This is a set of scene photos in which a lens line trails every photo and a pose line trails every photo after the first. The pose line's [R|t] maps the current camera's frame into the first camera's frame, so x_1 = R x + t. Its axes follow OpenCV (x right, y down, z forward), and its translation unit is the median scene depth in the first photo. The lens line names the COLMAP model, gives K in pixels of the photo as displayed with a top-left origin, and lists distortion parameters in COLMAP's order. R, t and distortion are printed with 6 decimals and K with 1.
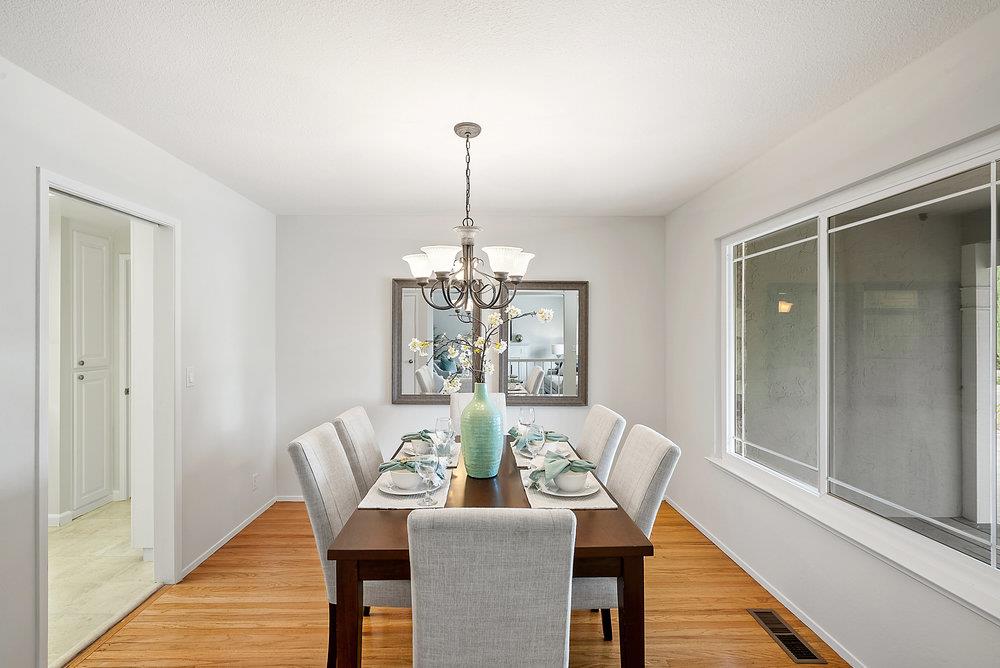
lens RADIAL K [[459.0, 0, 500.7], [0, 459.0, 328.6], [0, 0, 1]] dist [-0.000901, 0.000305]
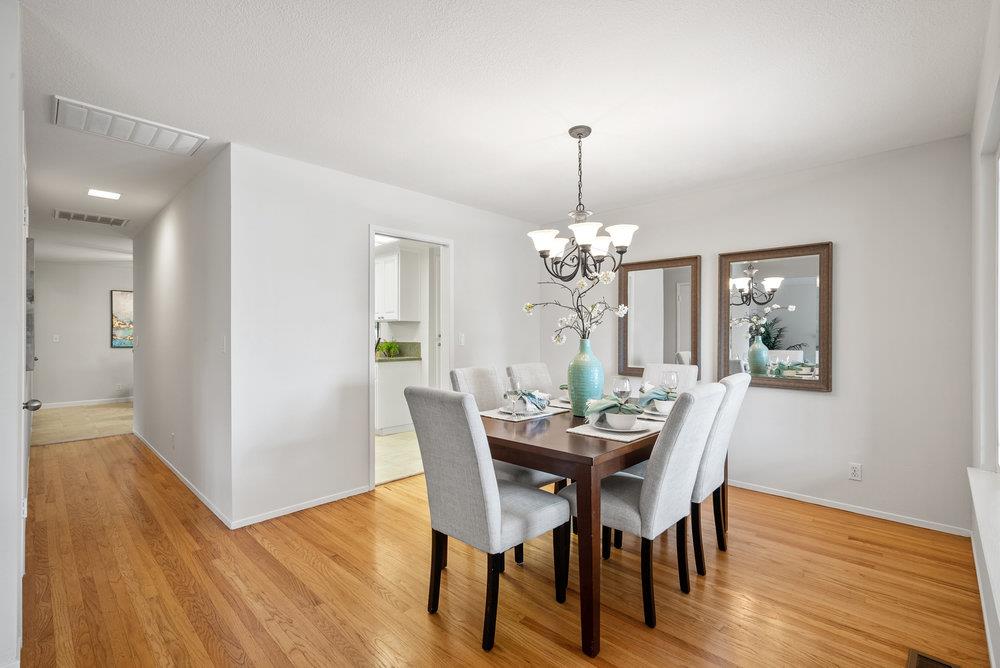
lens RADIAL K [[459.0, 0, 500.7], [0, 459.0, 328.6], [0, 0, 1]] dist [-0.000901, 0.000305]
pose [[0.706578, -0.008212, -0.707587, 0.526523], [0.010911, 0.999940, -0.000708, 0.070470], [0.707551, -0.007220, 0.706625, -0.003366]]
